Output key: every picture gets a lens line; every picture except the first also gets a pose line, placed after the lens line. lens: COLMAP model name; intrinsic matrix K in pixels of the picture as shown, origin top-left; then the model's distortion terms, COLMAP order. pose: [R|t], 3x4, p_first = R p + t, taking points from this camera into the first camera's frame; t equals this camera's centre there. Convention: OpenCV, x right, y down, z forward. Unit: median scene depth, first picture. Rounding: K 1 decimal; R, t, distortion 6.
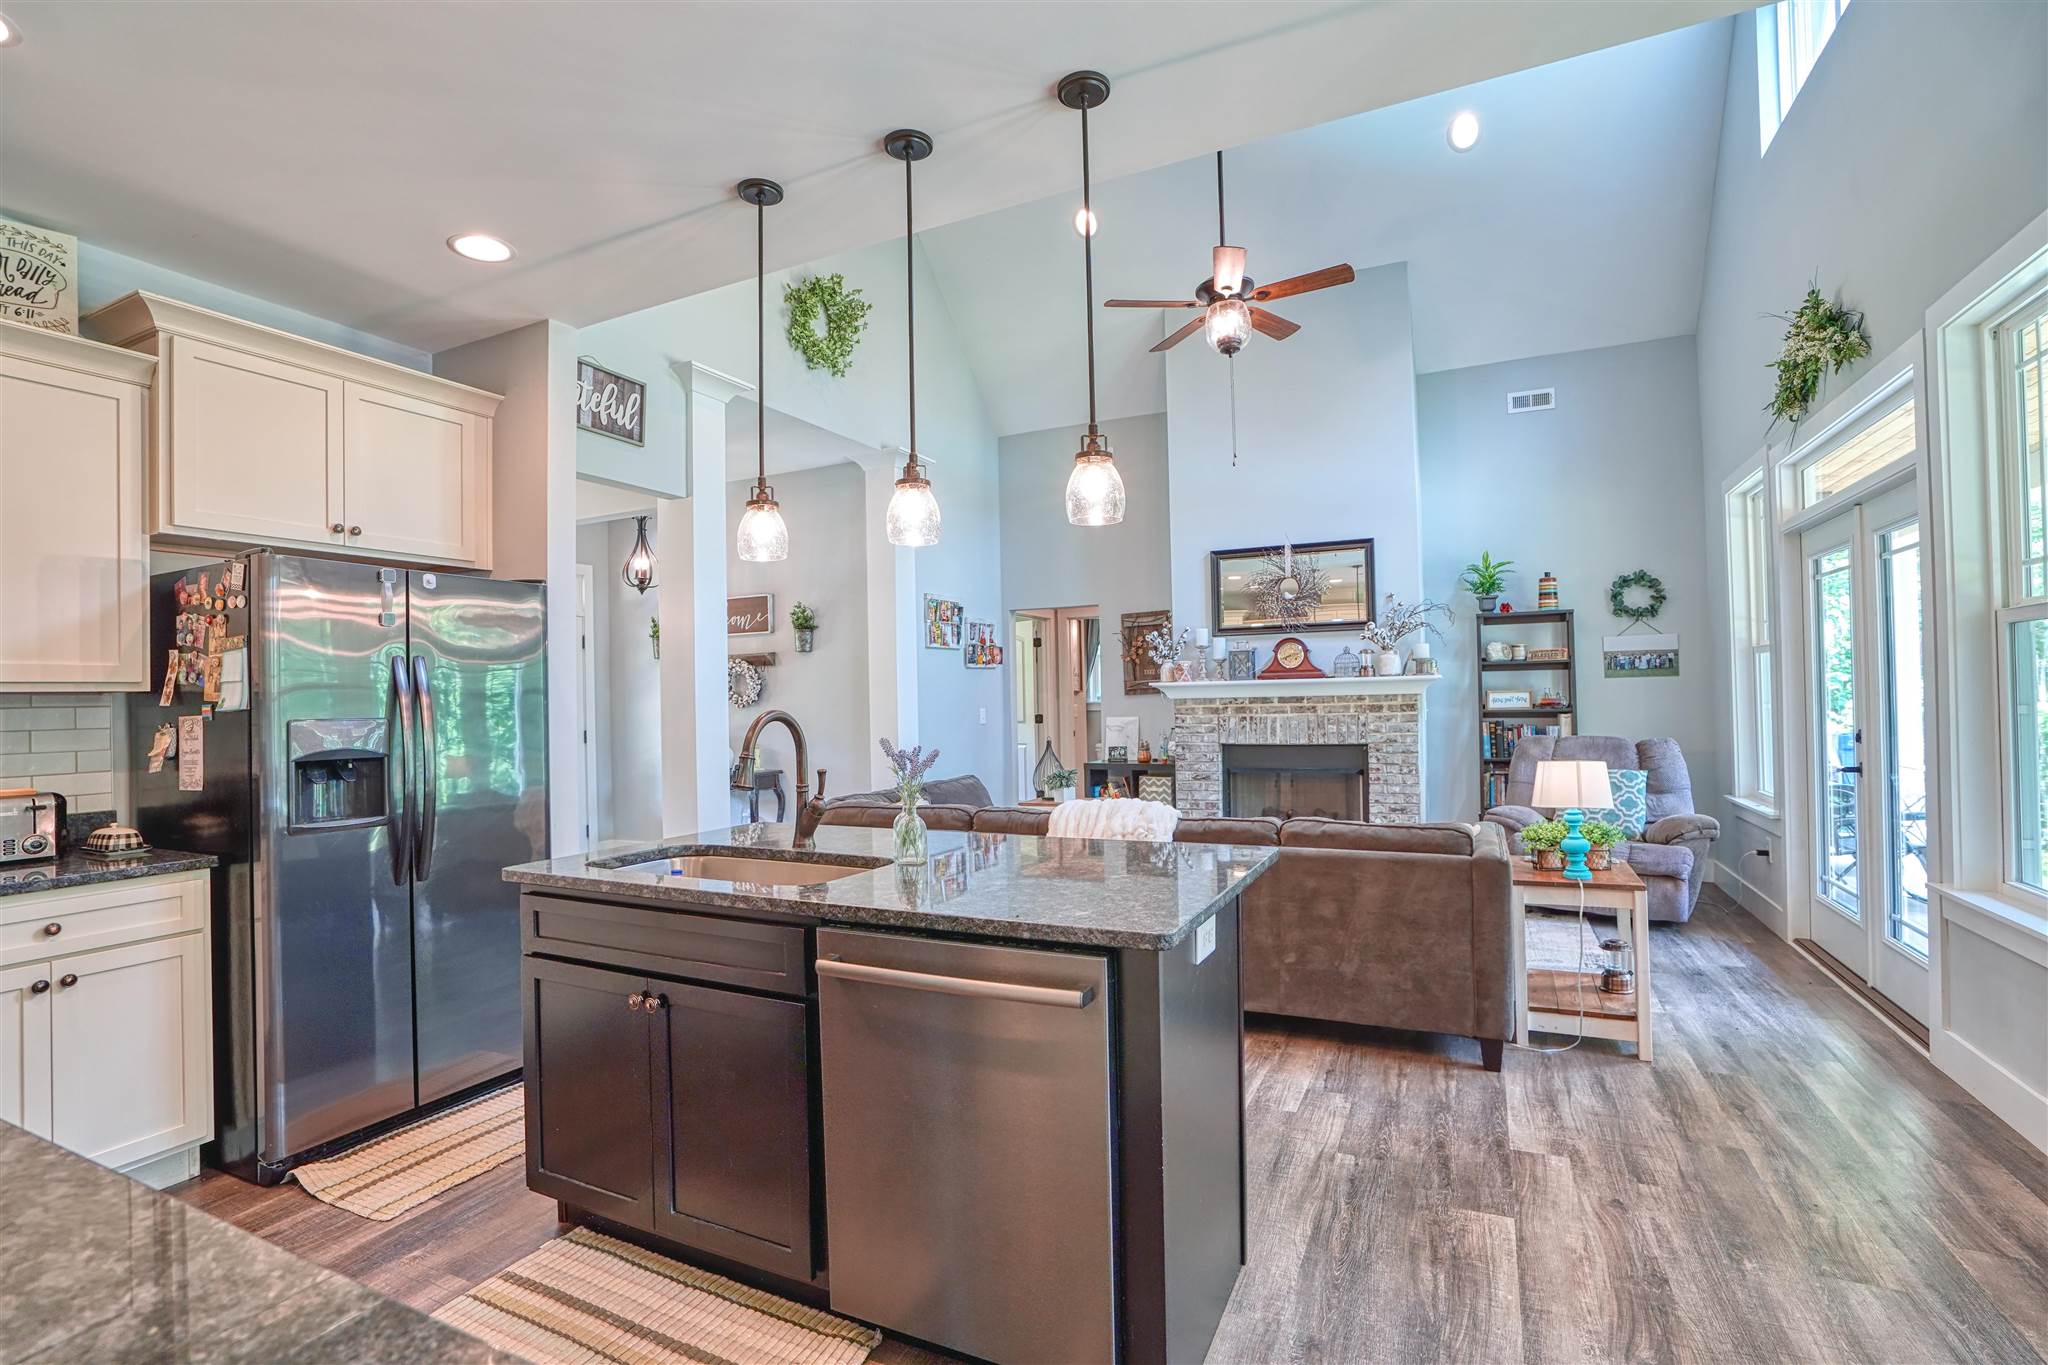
lens RADIAL K [[970.0, 0, 1020.8], [0, 970.0, 679.4], [0, 0, 1]] dist [-0.068004, 0.031220]
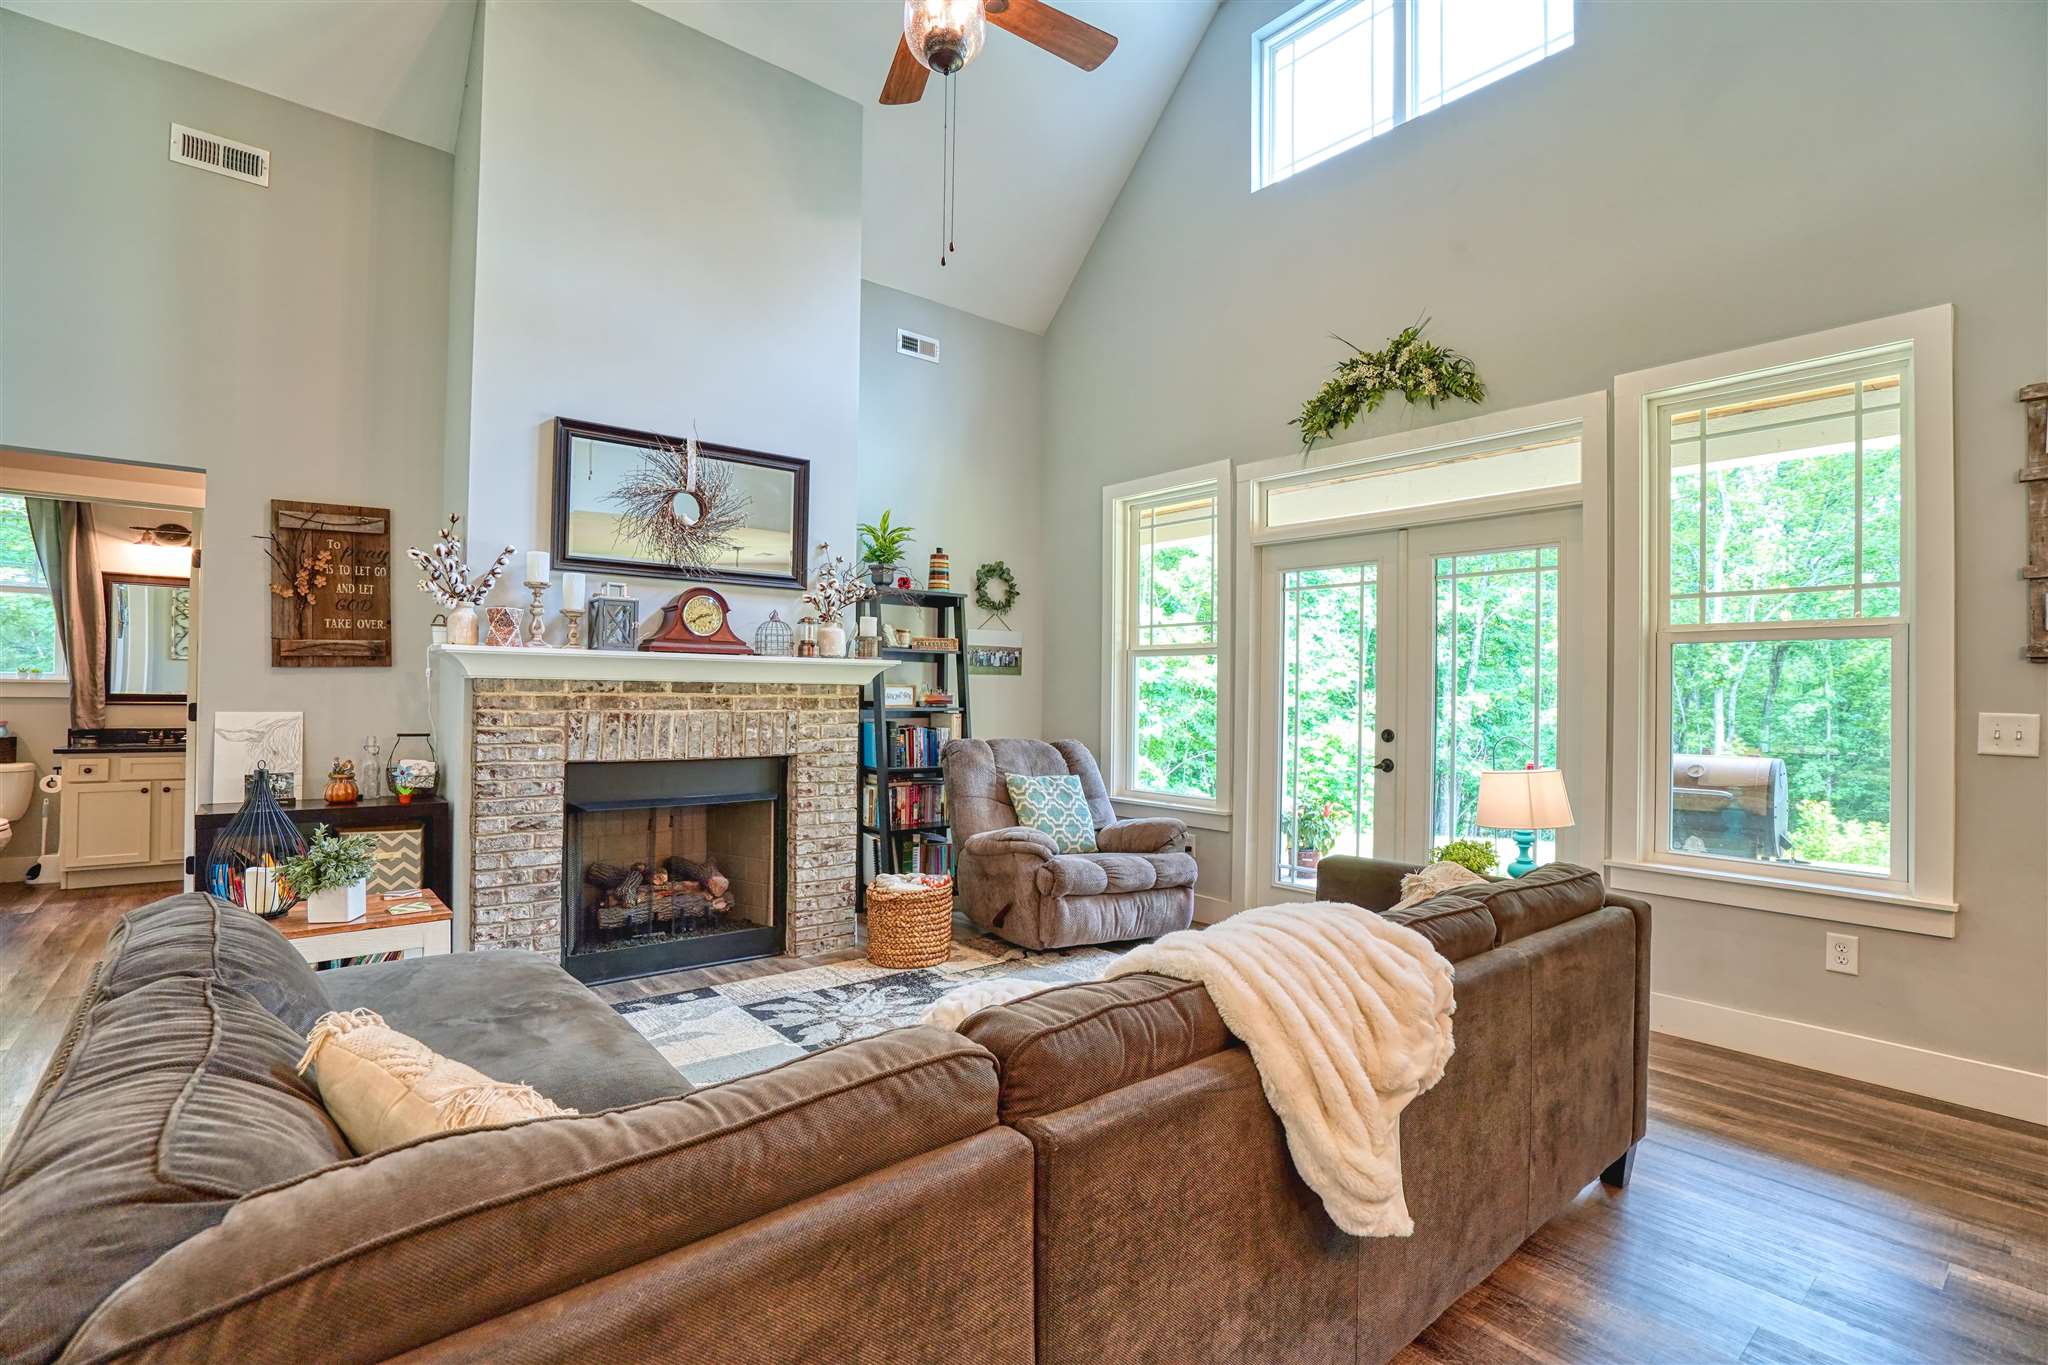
lens RADIAL K [[957.9, 0, 1024.0], [0, 957.9, 682.5], [0, 0, 1]] dist [-0.056874, 0.021499]
pose [[0.415553, 0.034466, 0.908916, -0.191537], [-0.039902, 0.999011, -0.019639, 0.021835], [-0.908693, -0.028107, 0.416518, 0.558397]]
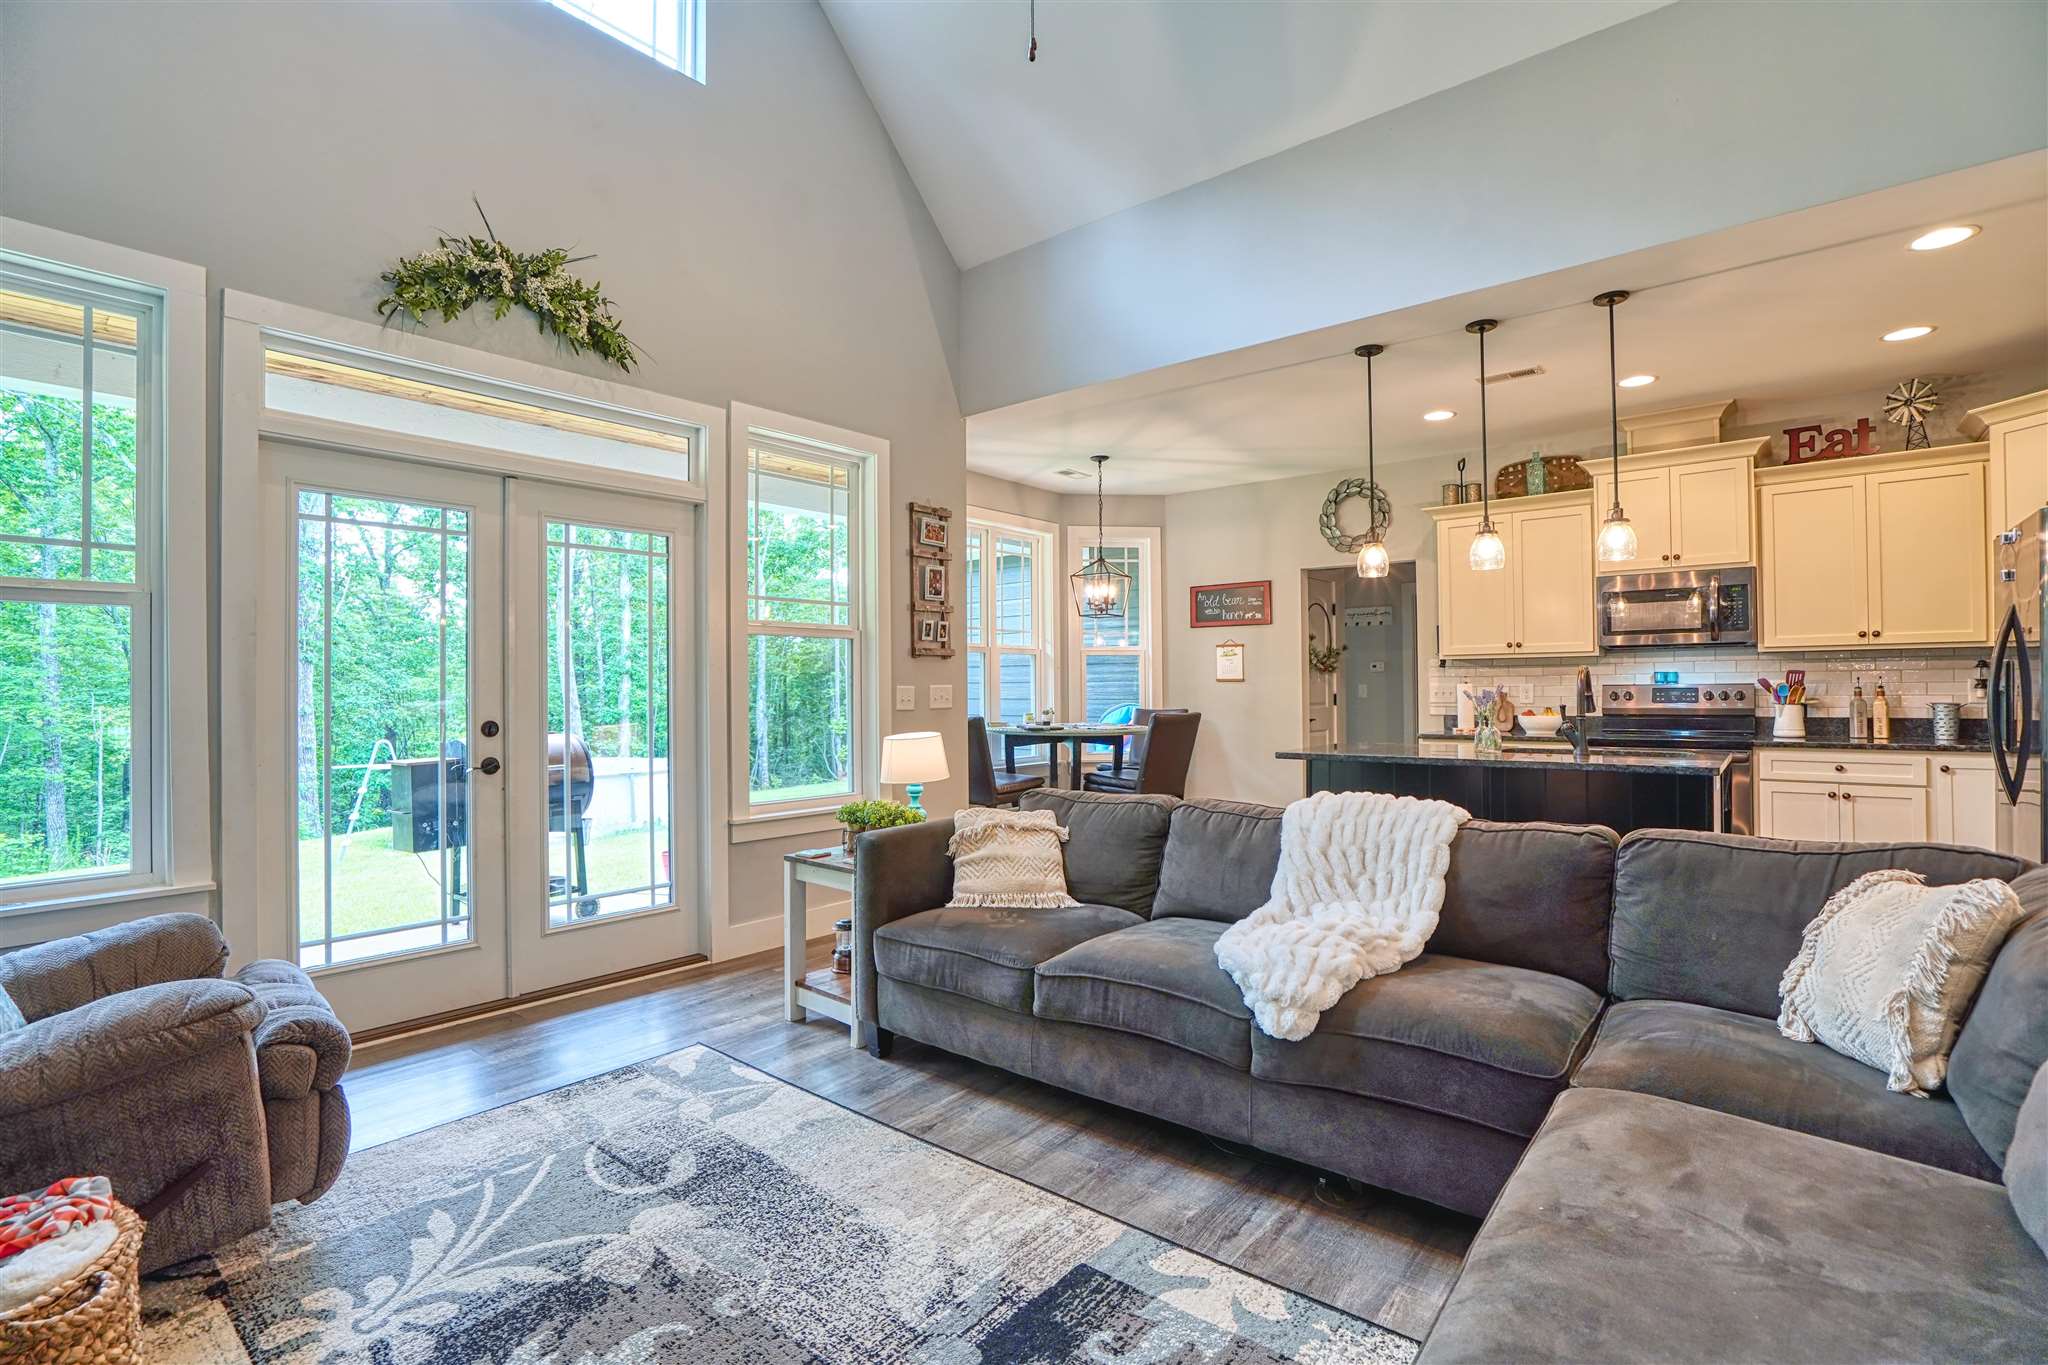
lens RADIAL K [[941.0, 0, 1024.0], [0, 941.0, 682.5], [0, 0, 1]] dist [-0.054764, 0.015604]
pose [[-0.970001, 0.035834, 0.240446, 0.113919], [0.027979, 0.998960, -0.036007, 0.037581], [-0.241486, -0.028200, -0.969994, 1.048913]]
